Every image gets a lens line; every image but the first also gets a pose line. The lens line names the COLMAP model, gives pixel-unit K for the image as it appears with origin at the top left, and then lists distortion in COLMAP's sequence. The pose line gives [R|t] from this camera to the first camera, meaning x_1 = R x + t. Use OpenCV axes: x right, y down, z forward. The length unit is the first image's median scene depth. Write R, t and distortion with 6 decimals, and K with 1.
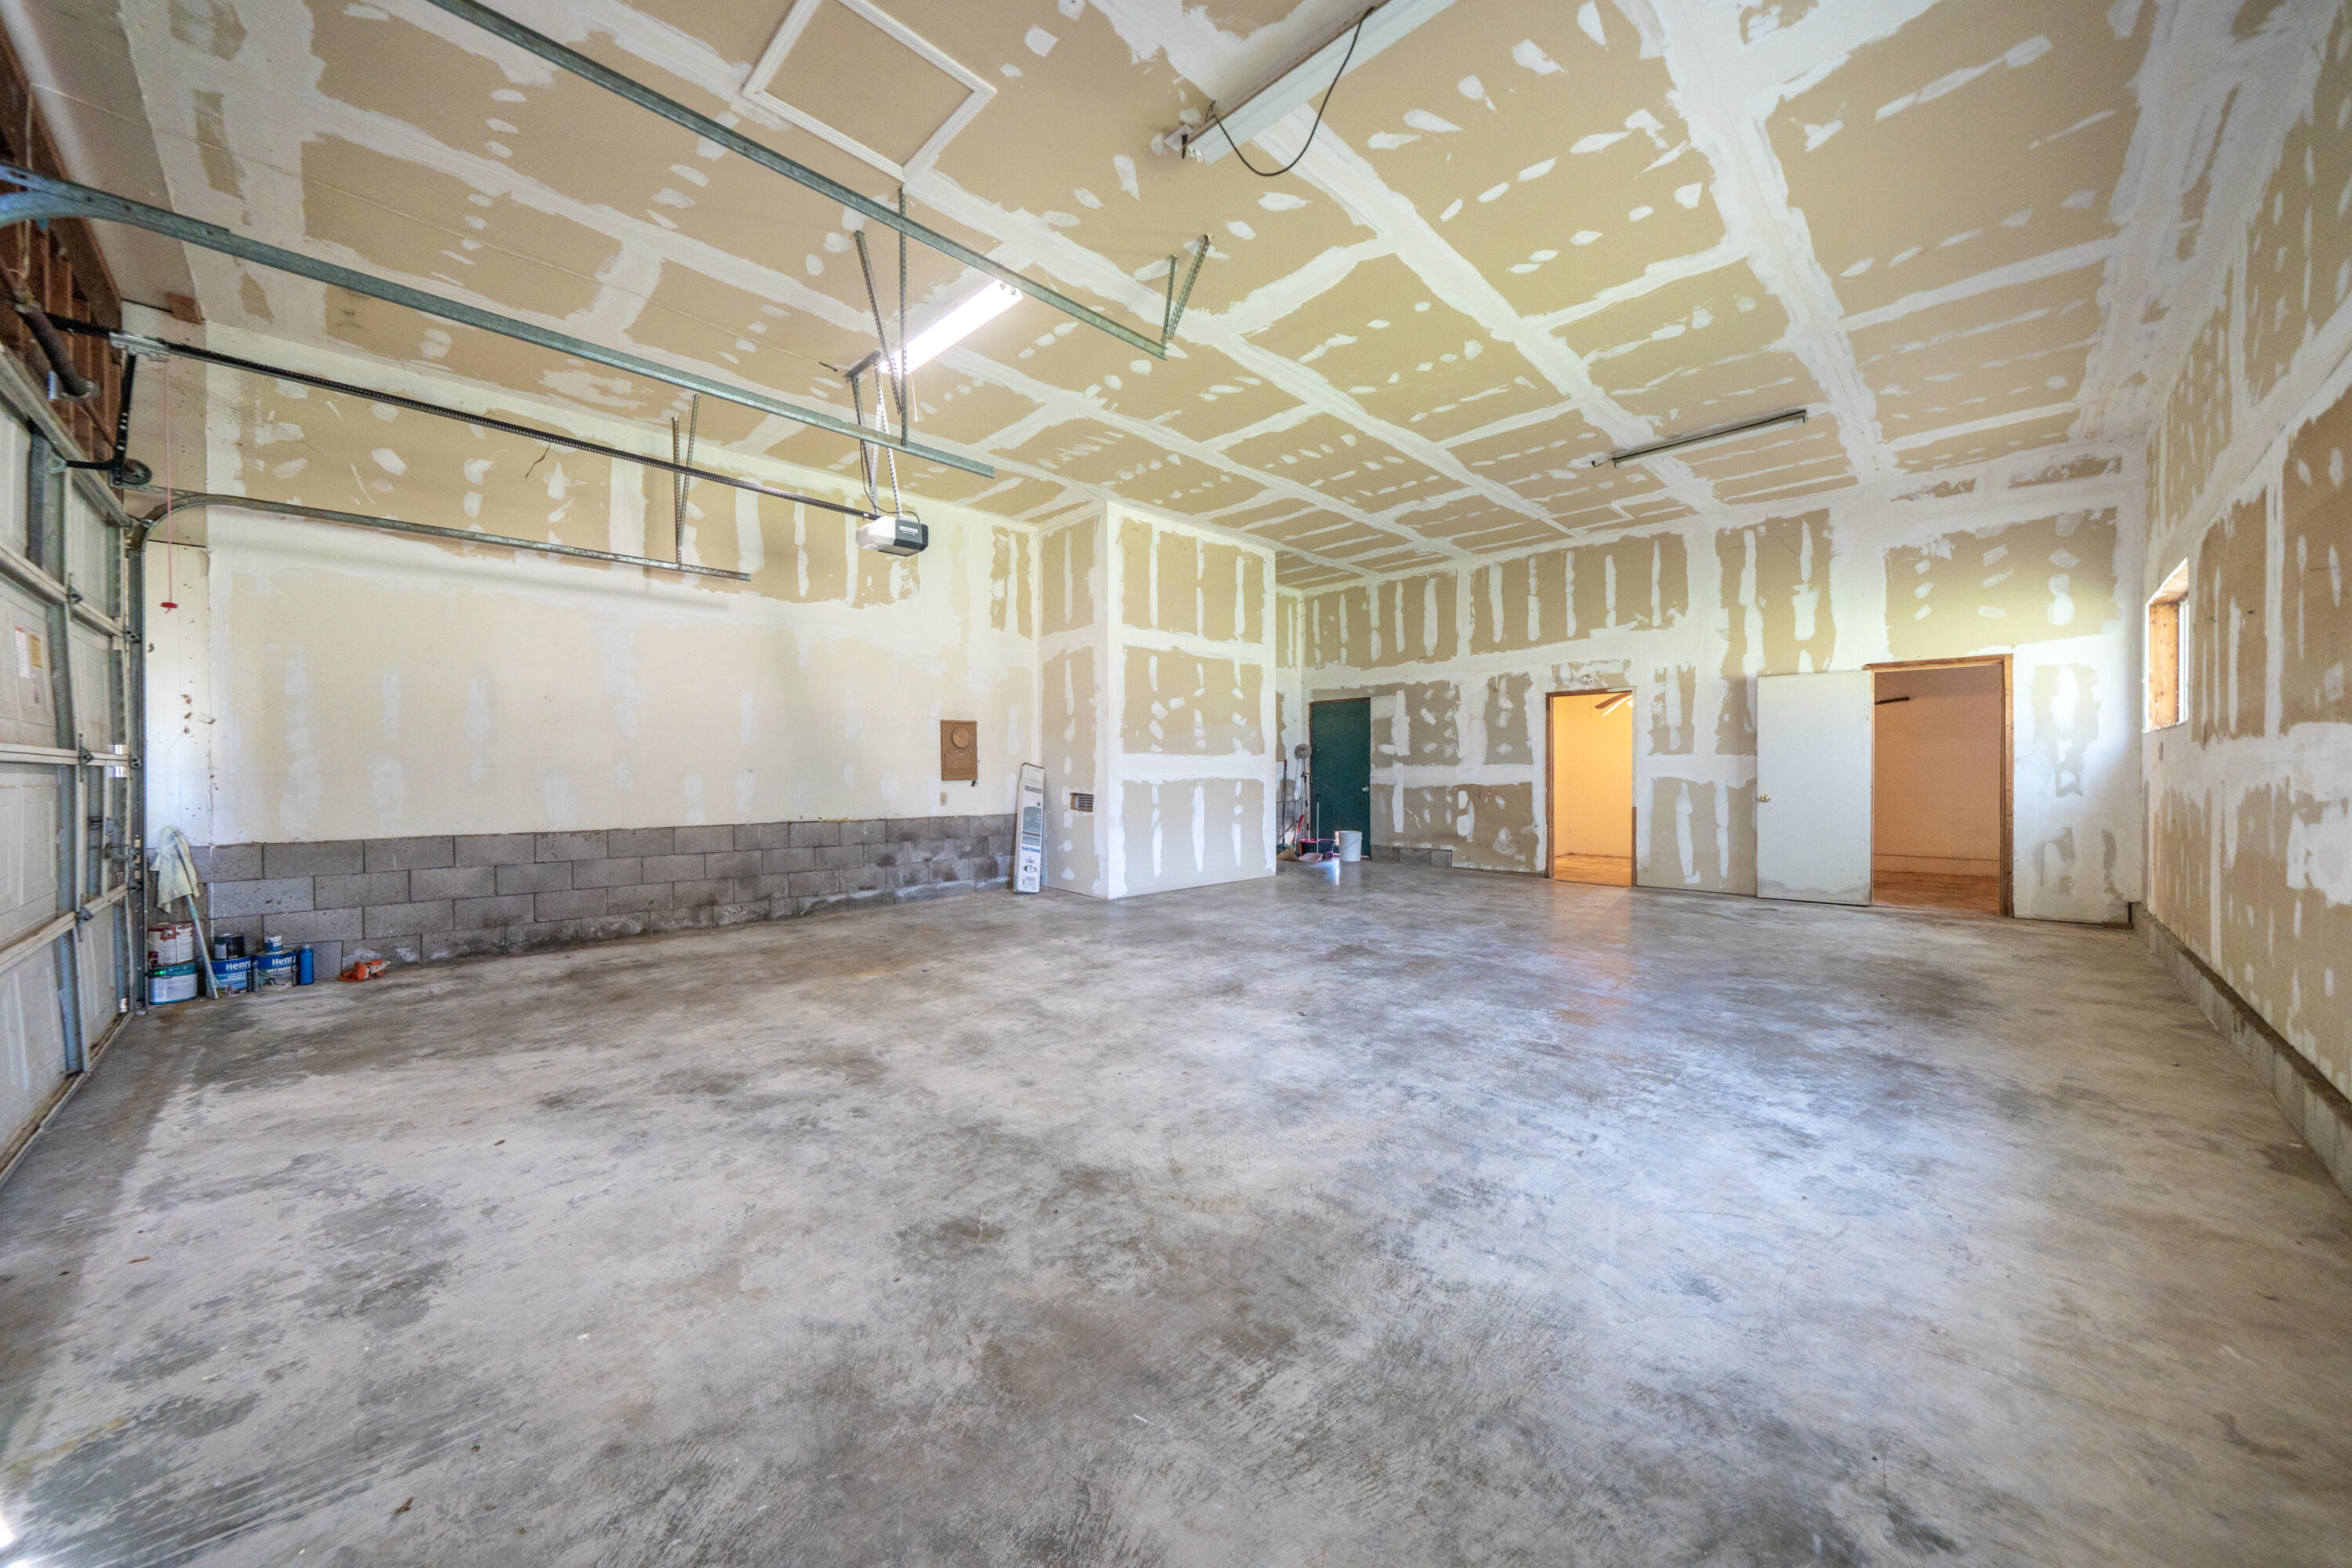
lens RADIAL K [[836.8, 0, 1165.2], [0, 836.8, 781.2], [0, 0, 1]] dist [-0.007764, -0.000047]
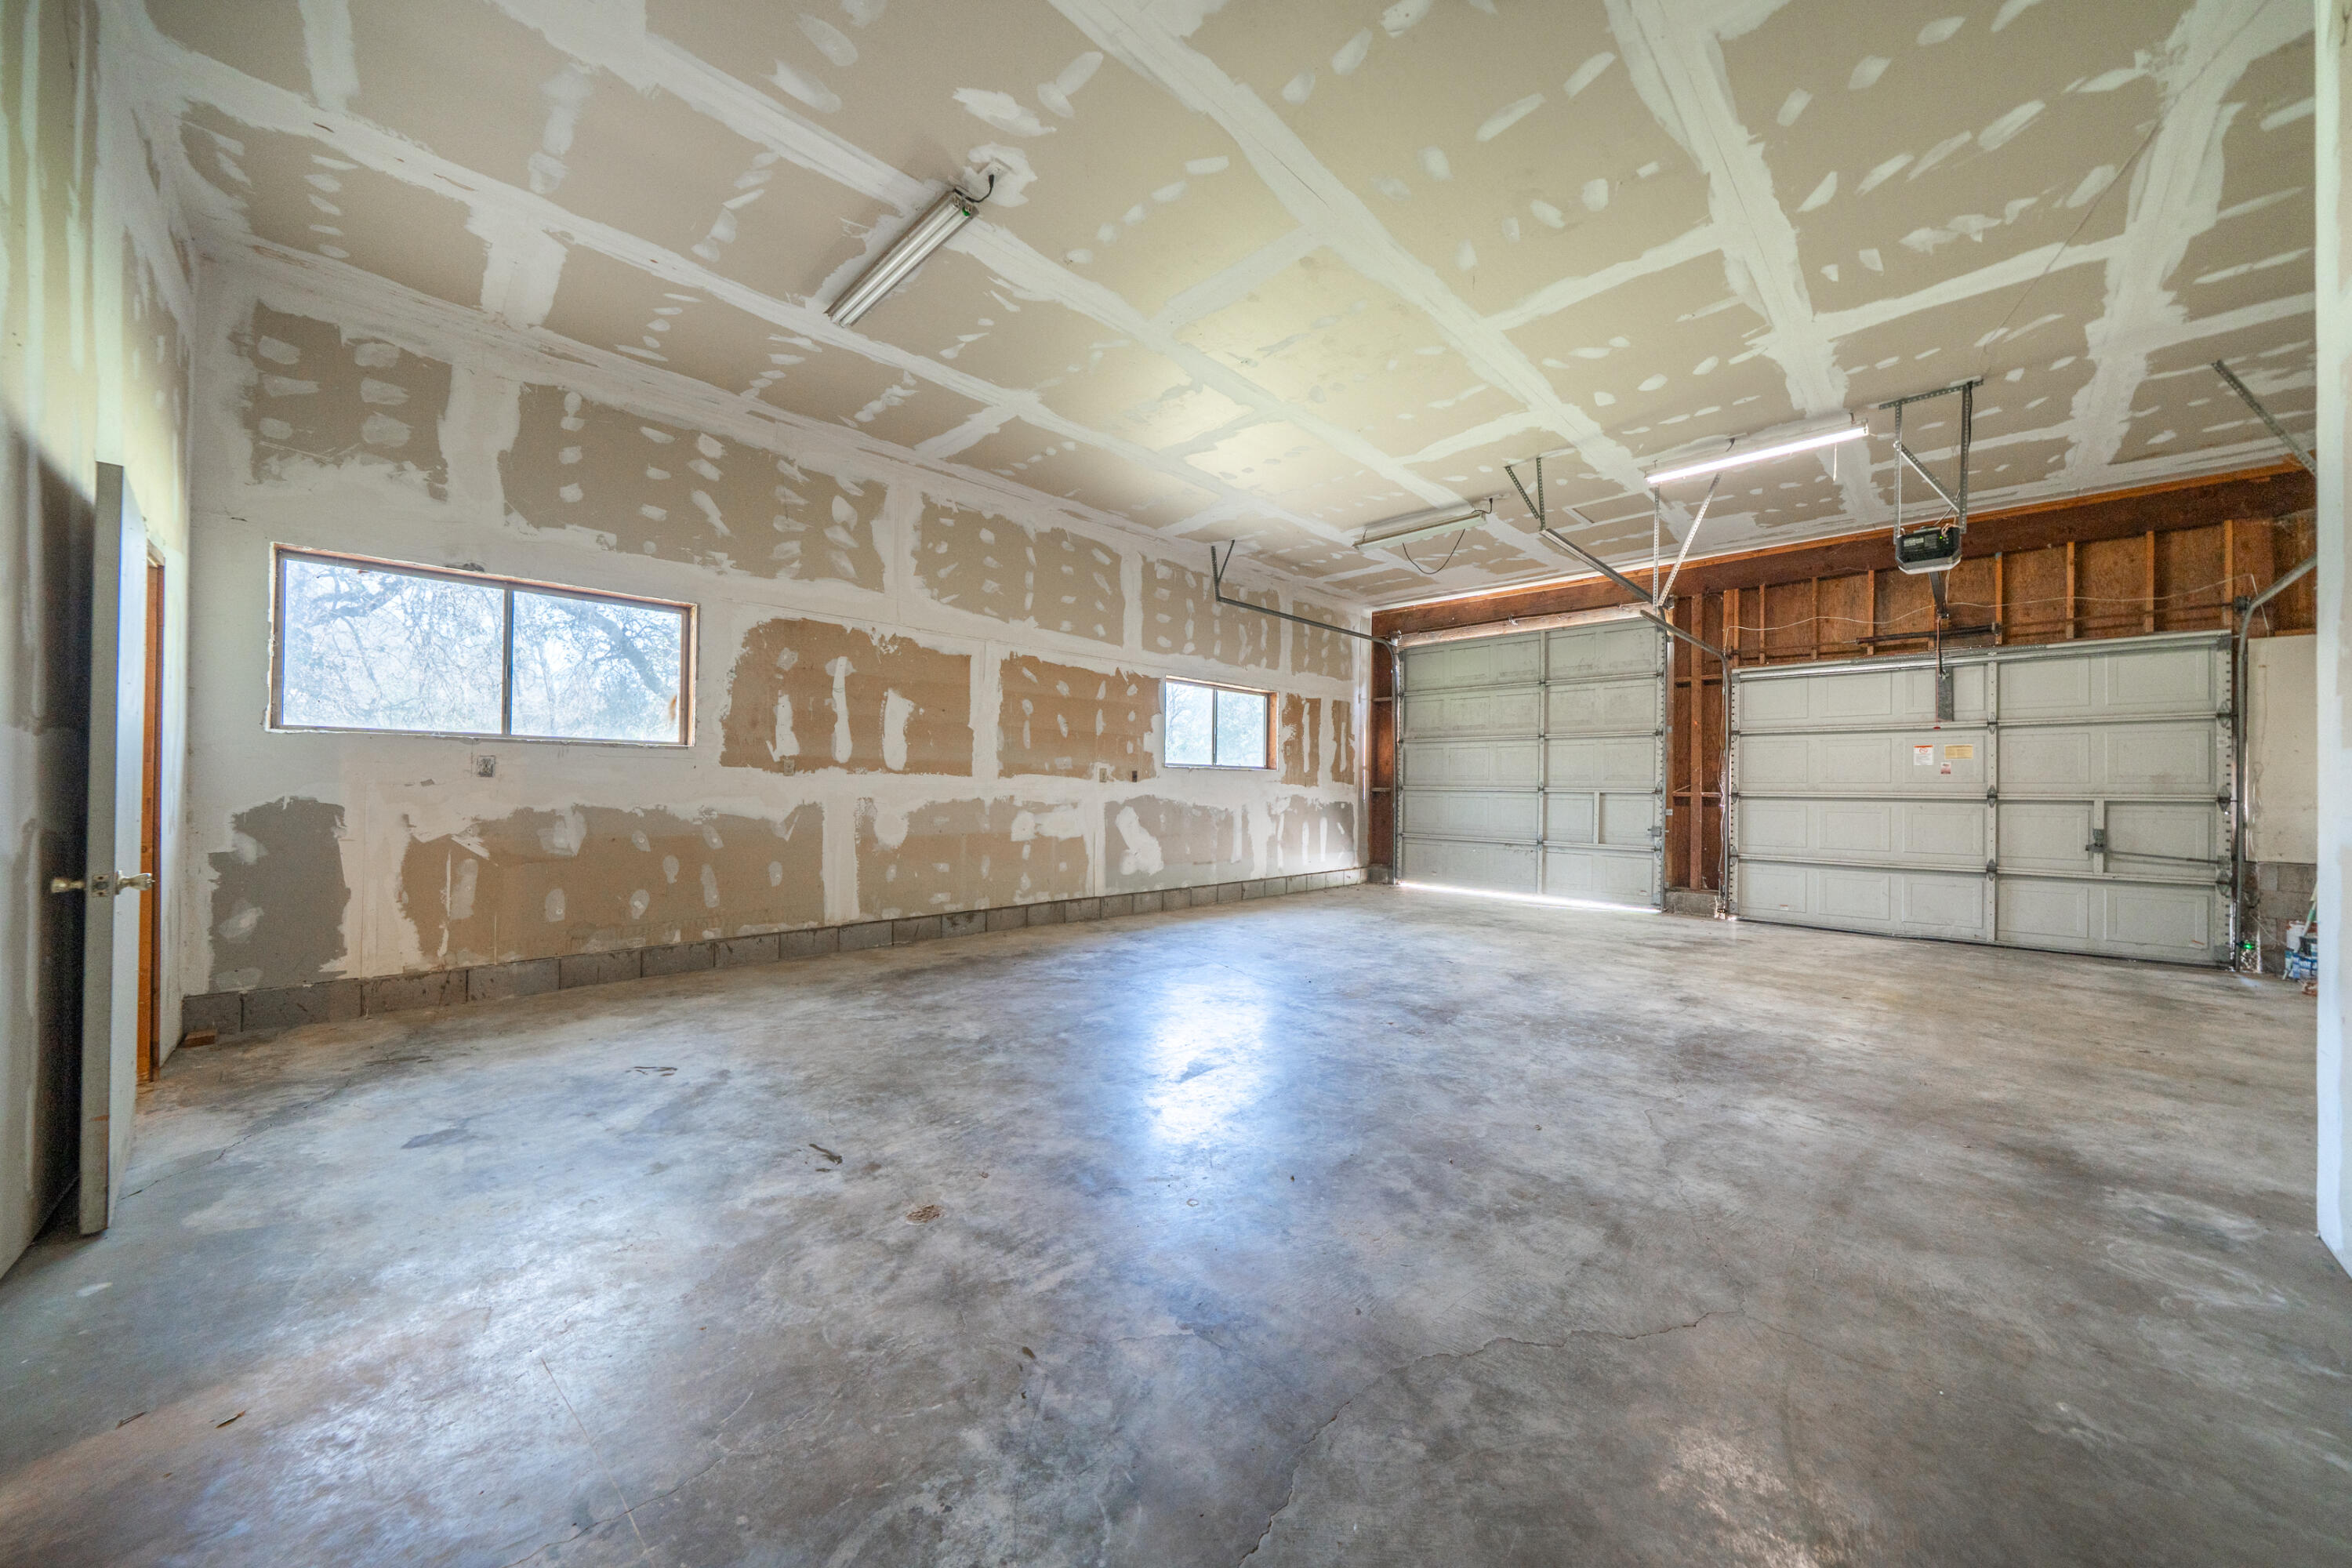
lens RADIAL K [[809.4, 0, 1173.1], [0, 809.4, 784.1], [0, 0, 1]] dist [-0.005737, 0.000163]
pose [[-0.999956, -0.009341, 0.000632, 0.384275], [-0.009339, 0.999954, 0.002248, -0.020855], [-0.000653, 0.002242, -0.999997, 1.421487]]
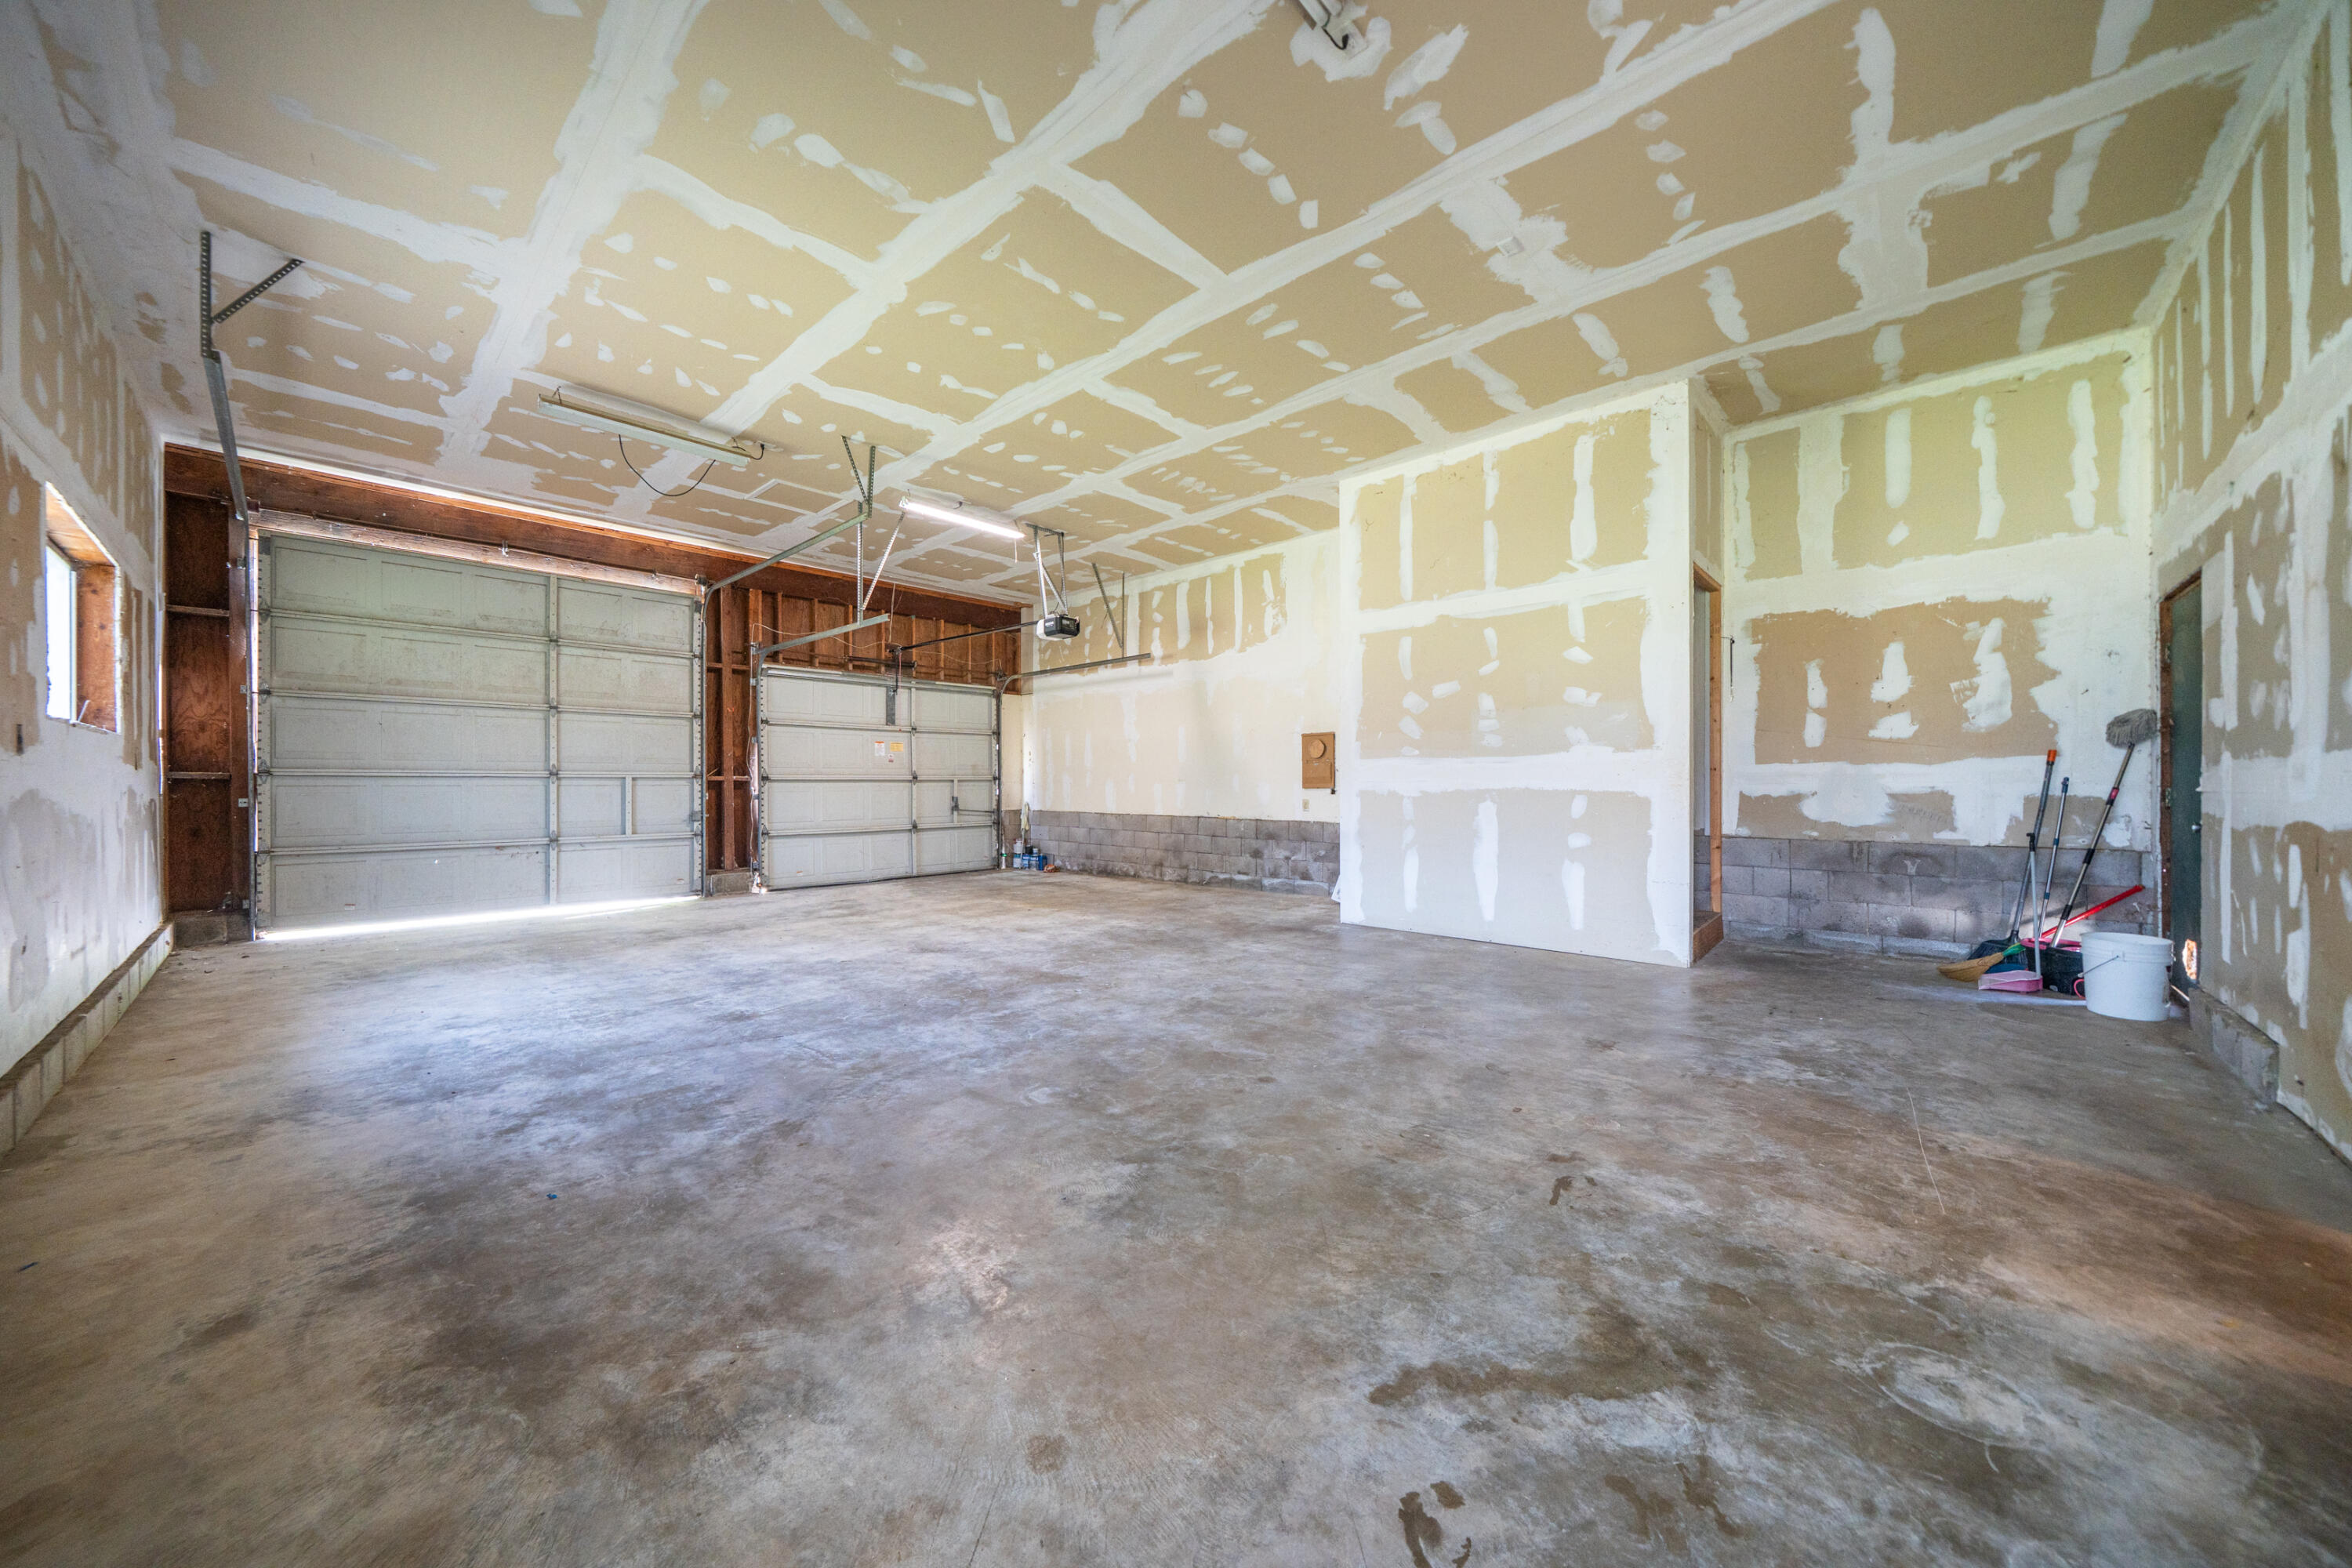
lens RADIAL K [[809.4, 0, 1173.1], [0, 809.4, 784.1], [0, 0, 1]] dist [-0.005737, 0.000163]
pose [[0.041250, 0.004534, -0.999139, 0.875141], [-0.006596, 0.999969, 0.004265, -0.011014], [0.999127, 0.006415, 0.041279, 0.862074]]
